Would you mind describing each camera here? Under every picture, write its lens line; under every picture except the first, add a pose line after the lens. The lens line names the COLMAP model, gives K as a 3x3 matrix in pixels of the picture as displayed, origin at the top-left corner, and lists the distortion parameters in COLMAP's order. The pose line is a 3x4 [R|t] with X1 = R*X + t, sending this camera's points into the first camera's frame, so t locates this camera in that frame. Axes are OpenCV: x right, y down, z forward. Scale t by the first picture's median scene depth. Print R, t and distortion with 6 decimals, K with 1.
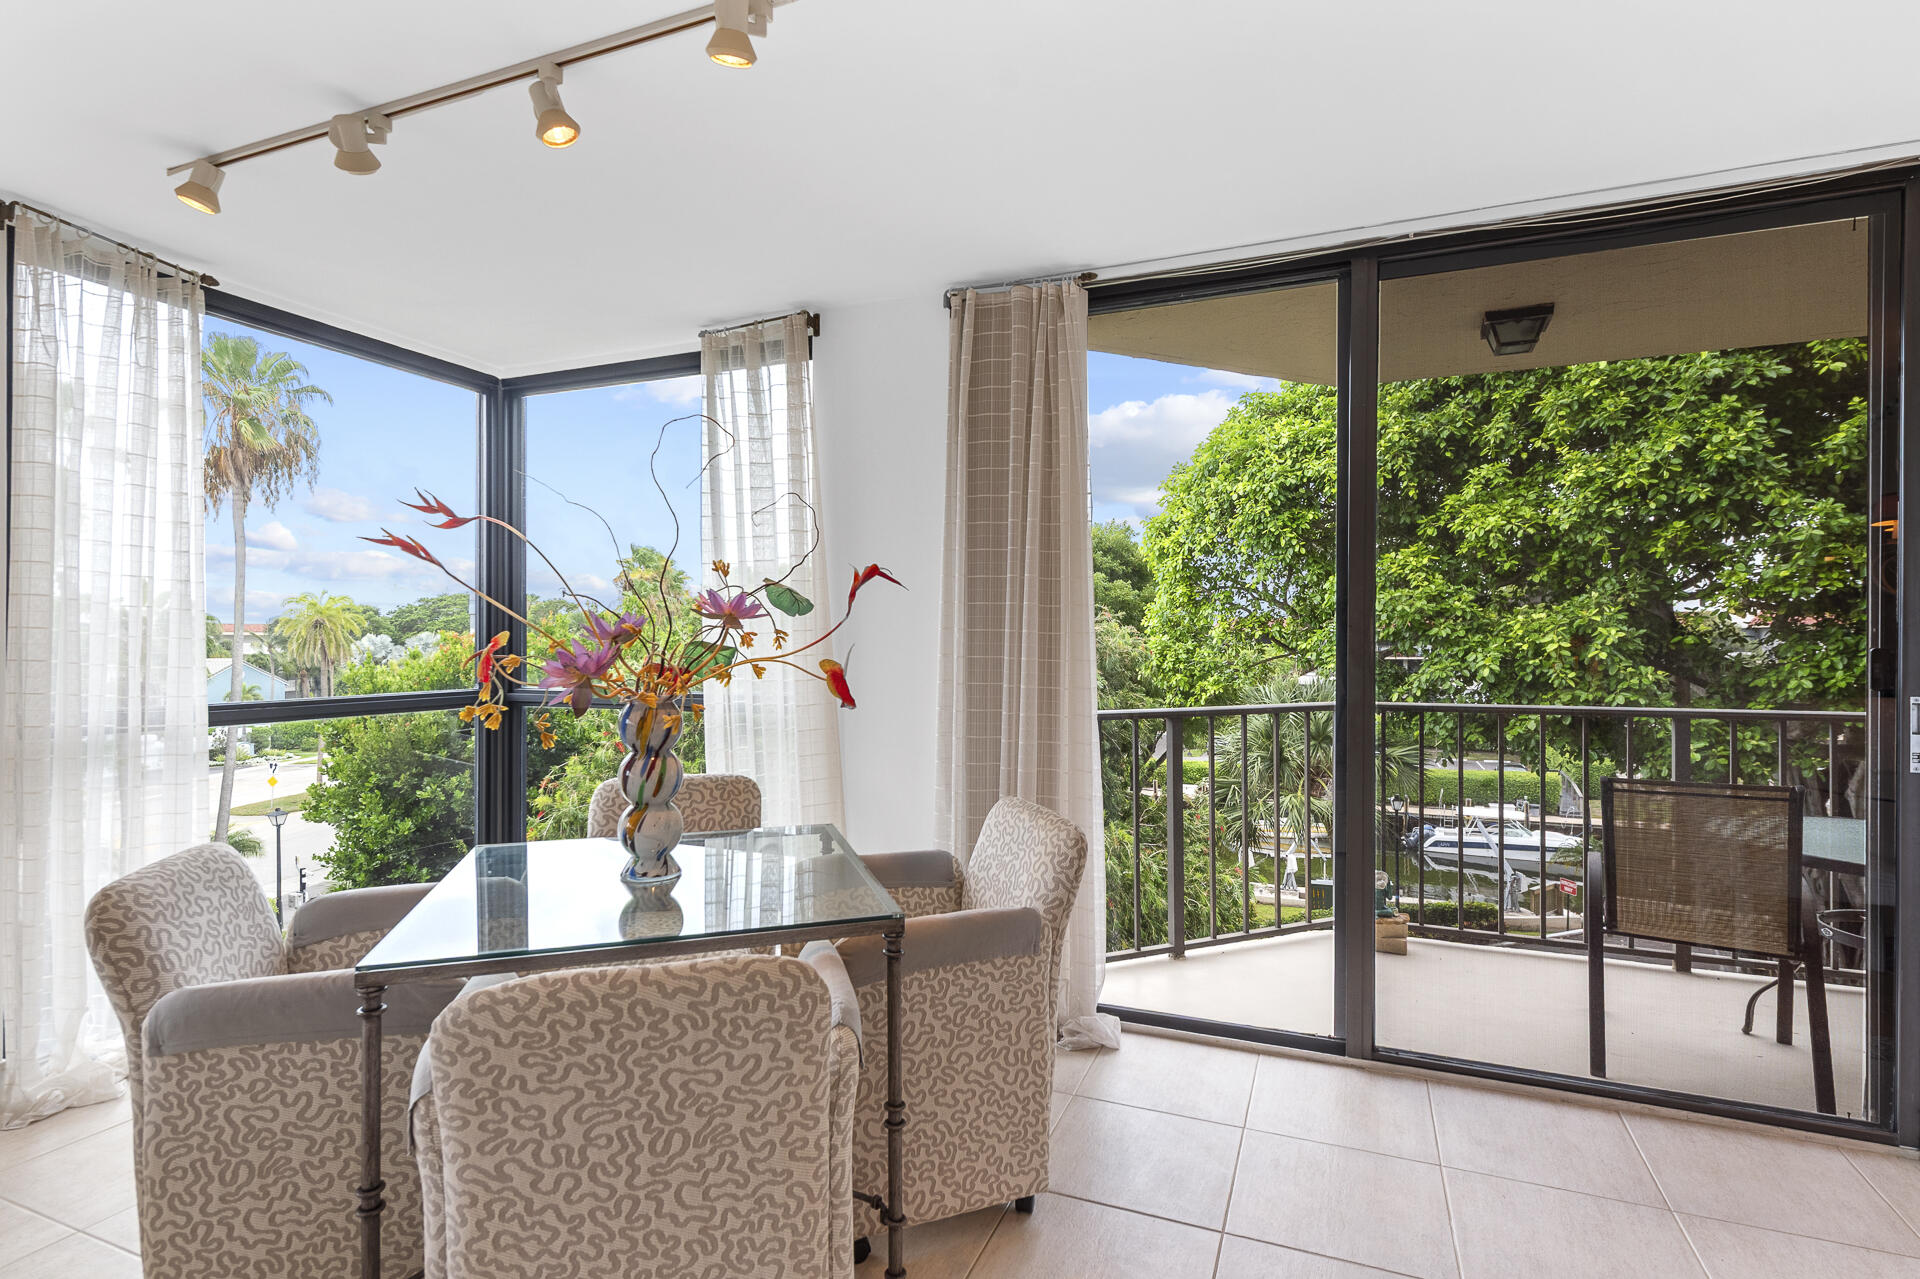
lens RADIAL K [[930.7, 0, 948.8], [0, 930.7, 639.0], [0, 0, 1]] dist [0.002556, -0.000033]
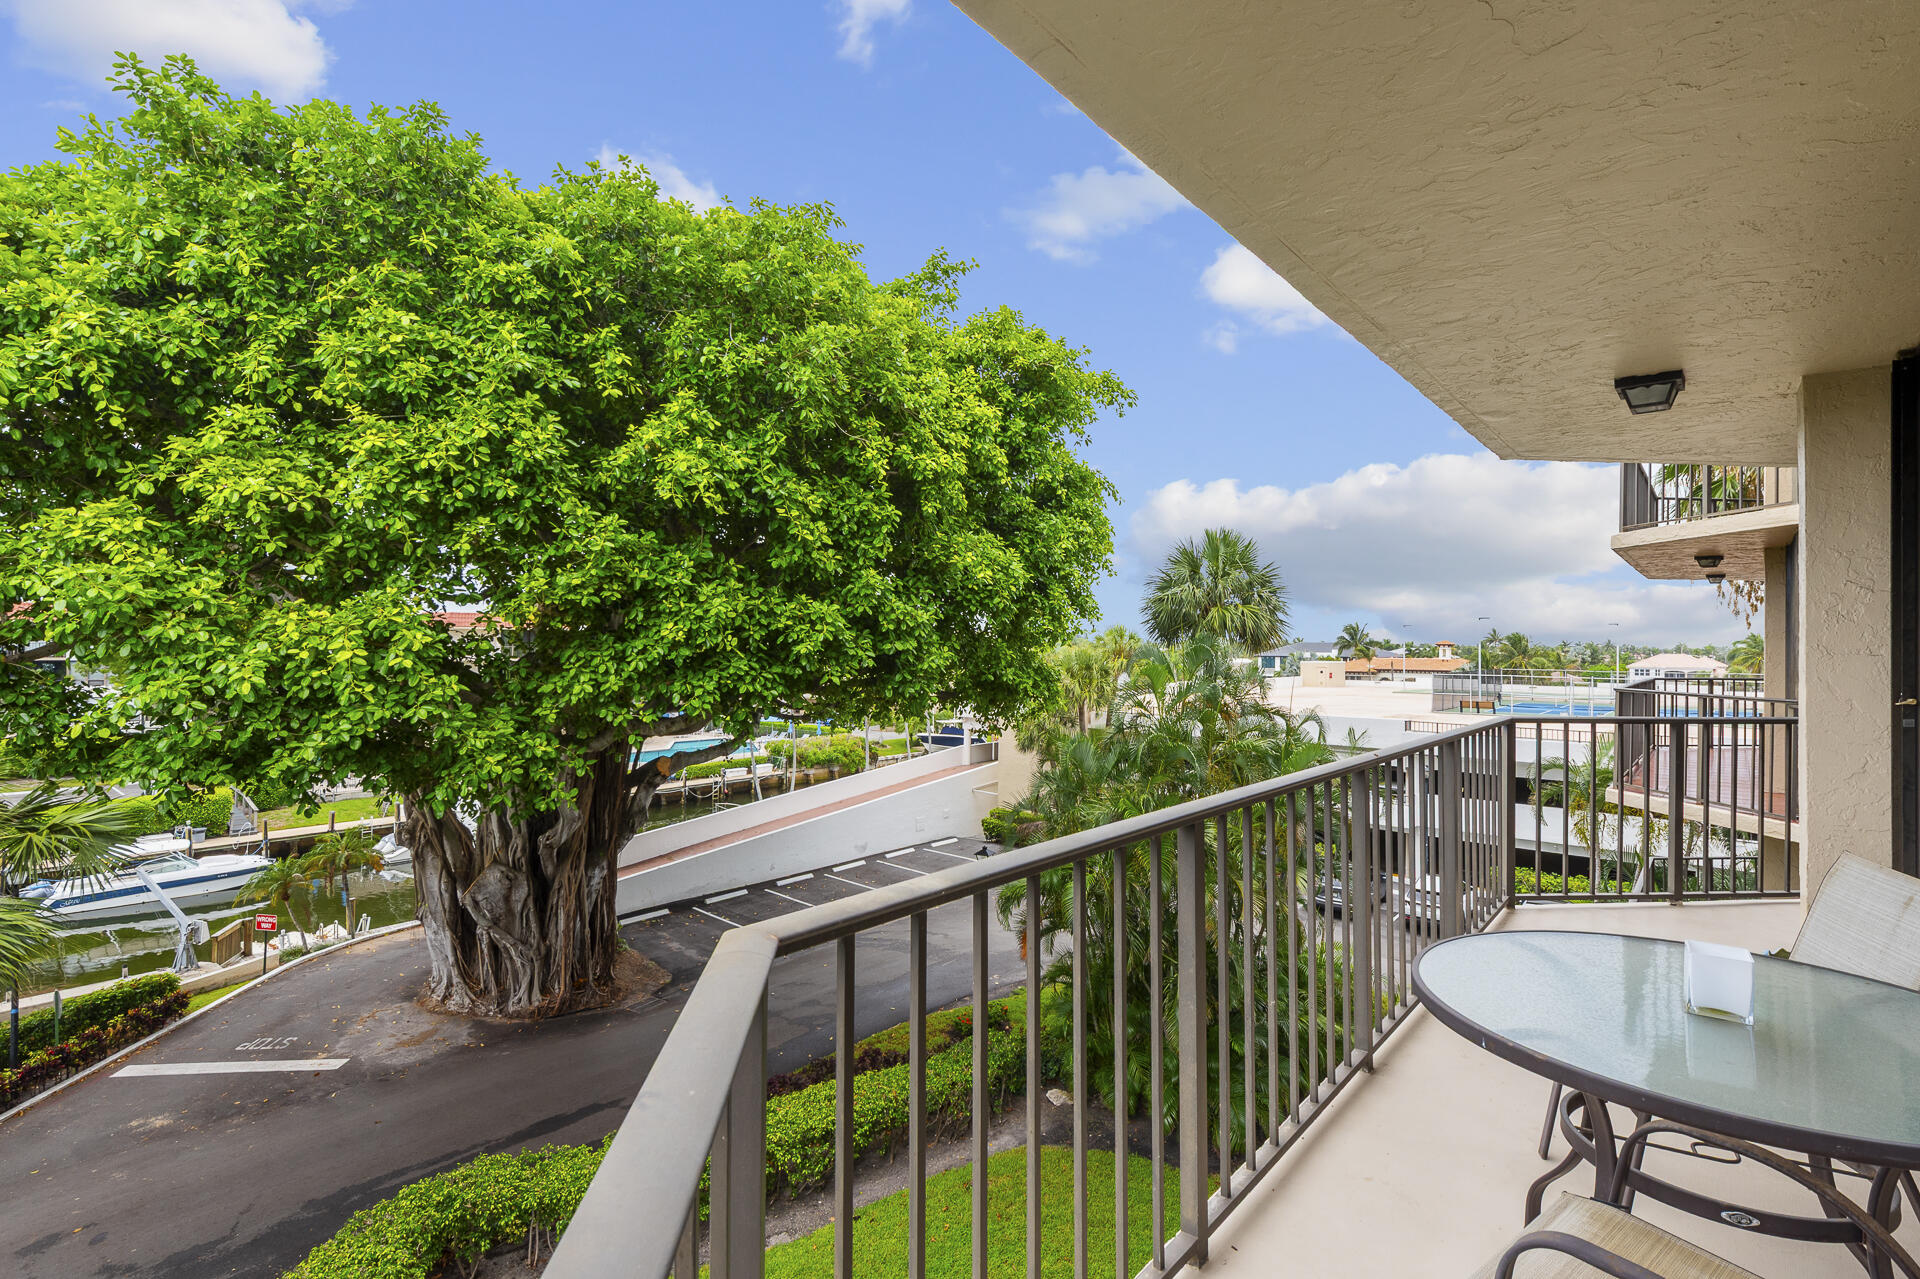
lens RADIAL K [[910.6, 0, 989.6], [0, 910.6, 640.7], [0, 0, 1]] dist [0.001165, -0.001209]
pose [[0.273461, 0.006653, 0.961860, 0.052073], [-0.011169, 0.999931, -0.003741, -0.005744], [-0.961818, -0.009720, 0.273516, 0.250031]]
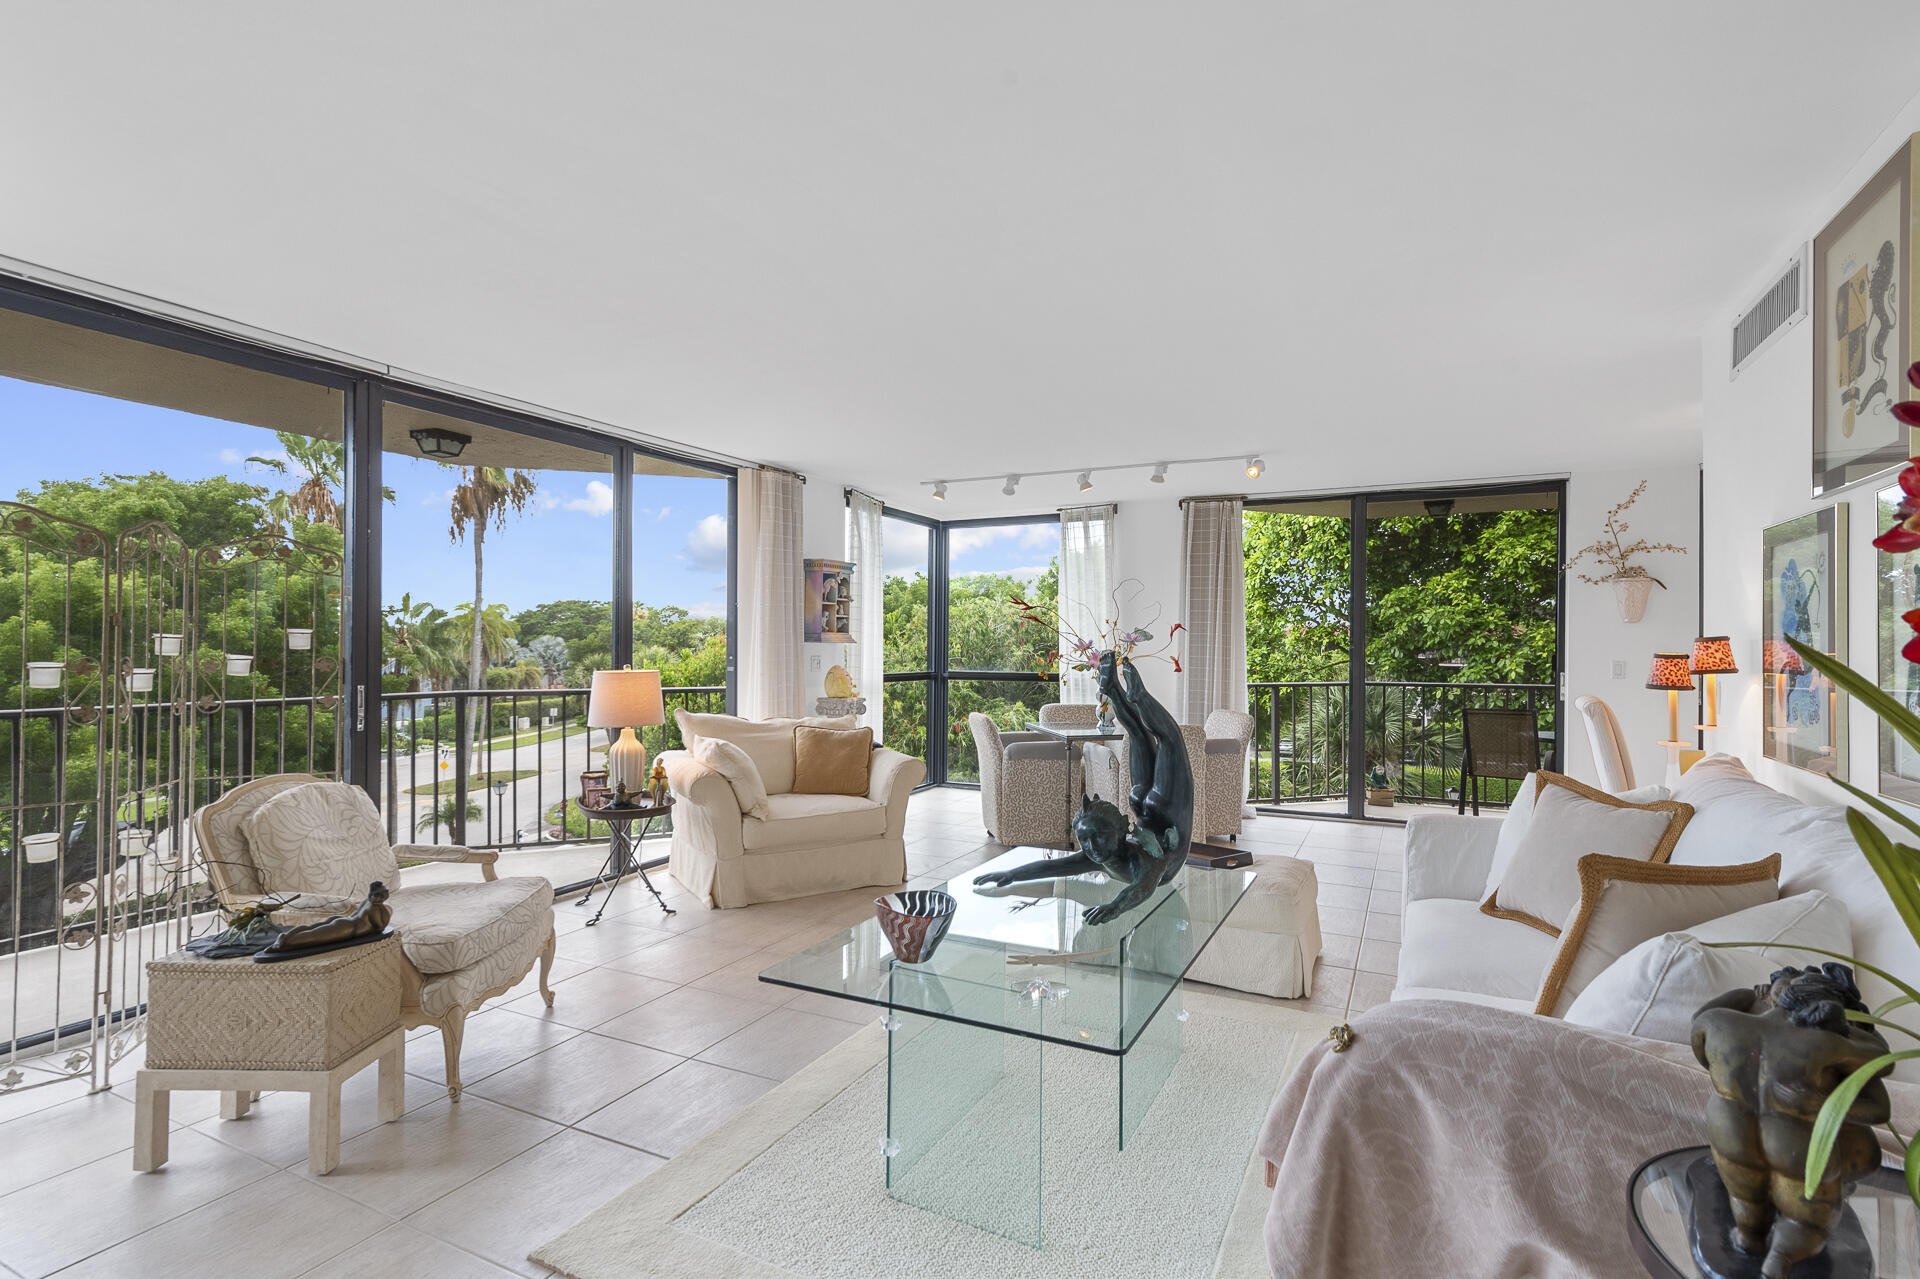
lens RADIAL K [[910.6, 0, 953.8], [0, 910.6, 637.0], [0, 0, 1]] dist [0.001165, -0.001209]
pose [[0.997562, 0.004486, -0.069646, -0.081928], [-0.004963, 0.999965, -0.006667, -0.002326], [0.069613, 0.006997, 0.997550, -0.264015]]
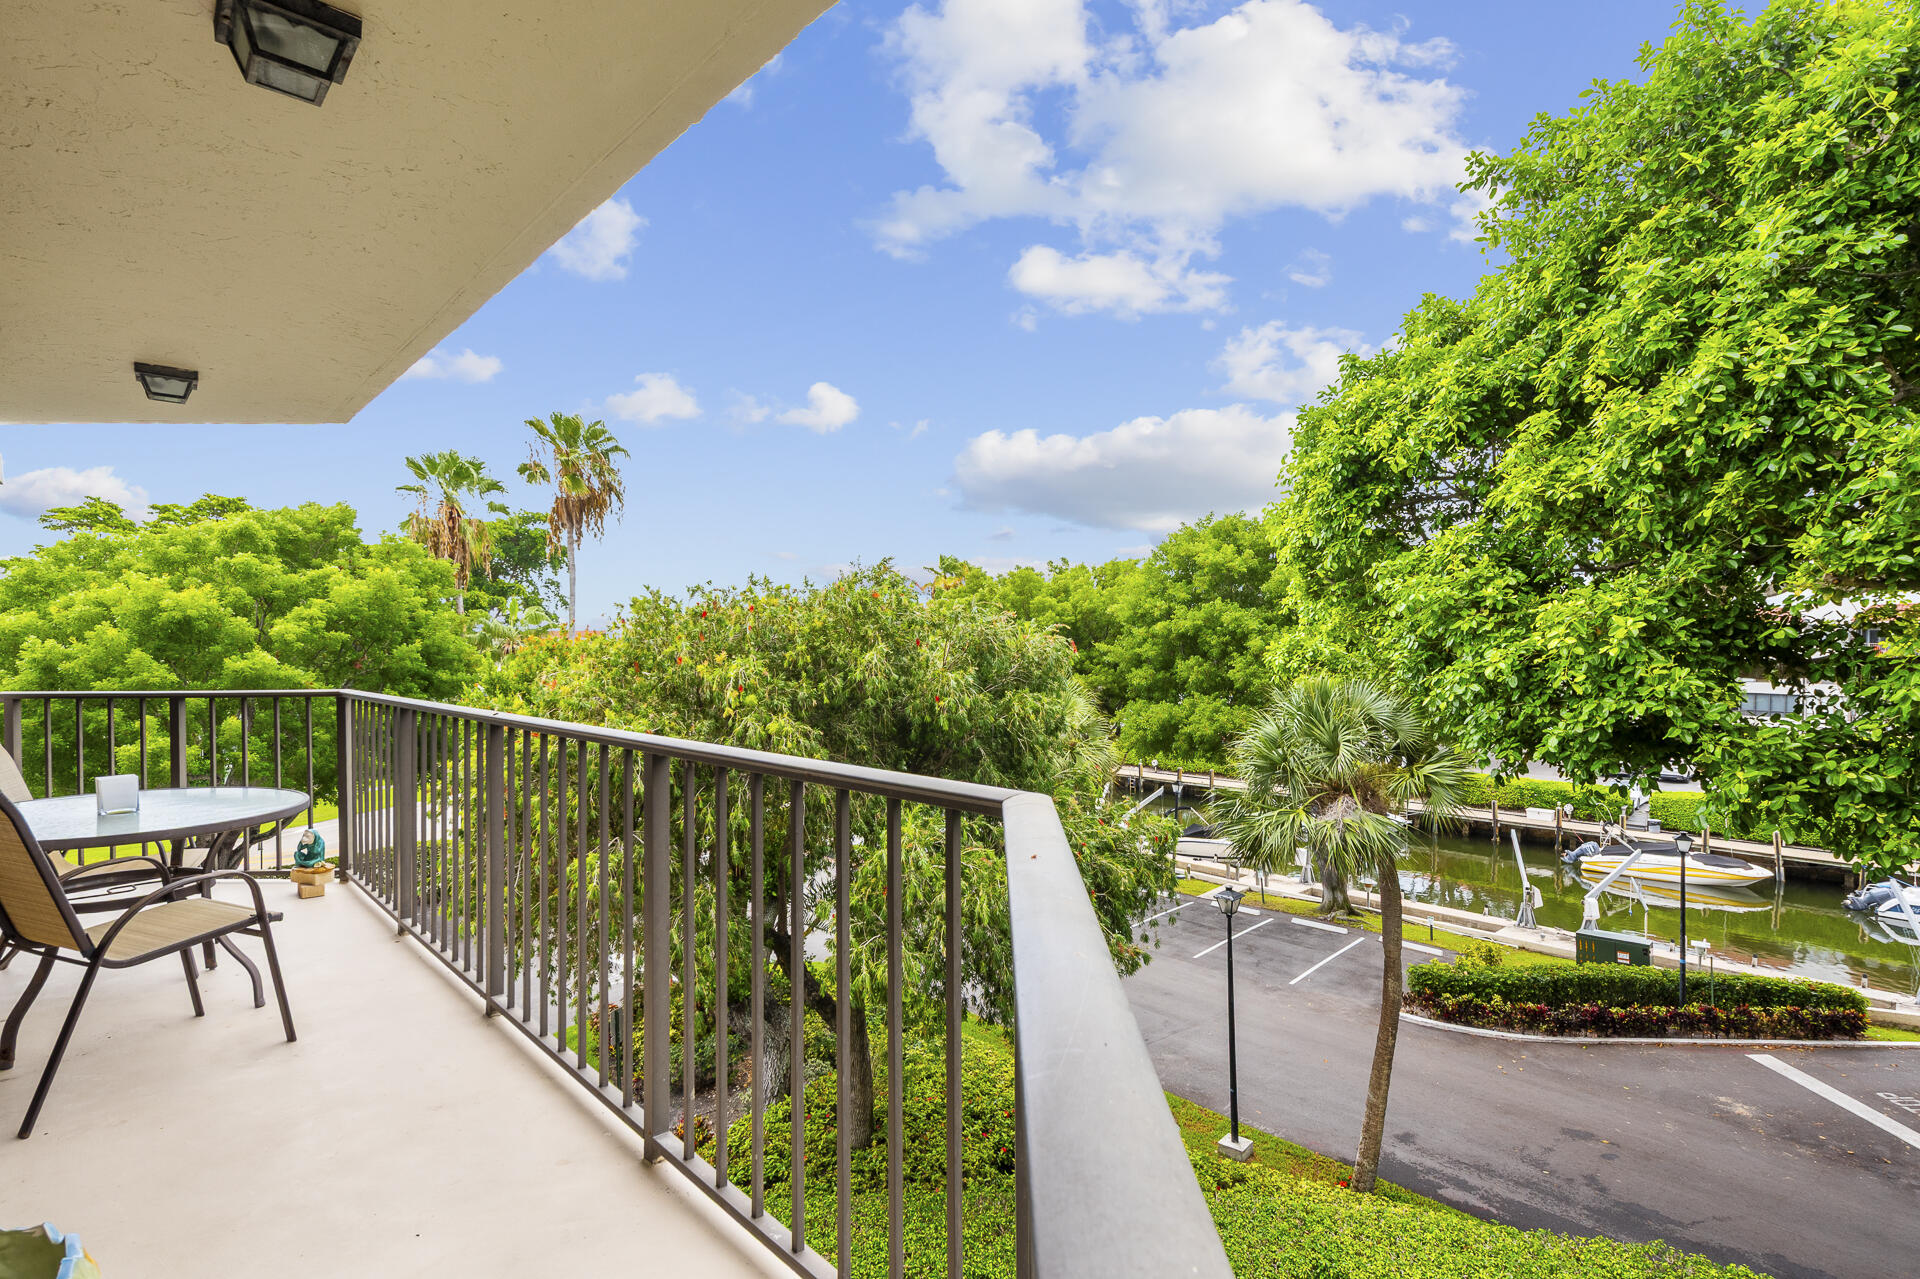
lens RADIAL K [[910.6, 0, 945.6], [0, 910.6, 665.2], [0, 0, 1]] dist [0.001165, -0.001209]
pose [[0.911994, 0.005693, -0.410165, 0.469192], [0.005356, 0.999653, 0.025782, 0.004532], [0.410169, -0.025710, 0.911647, 0.078924]]
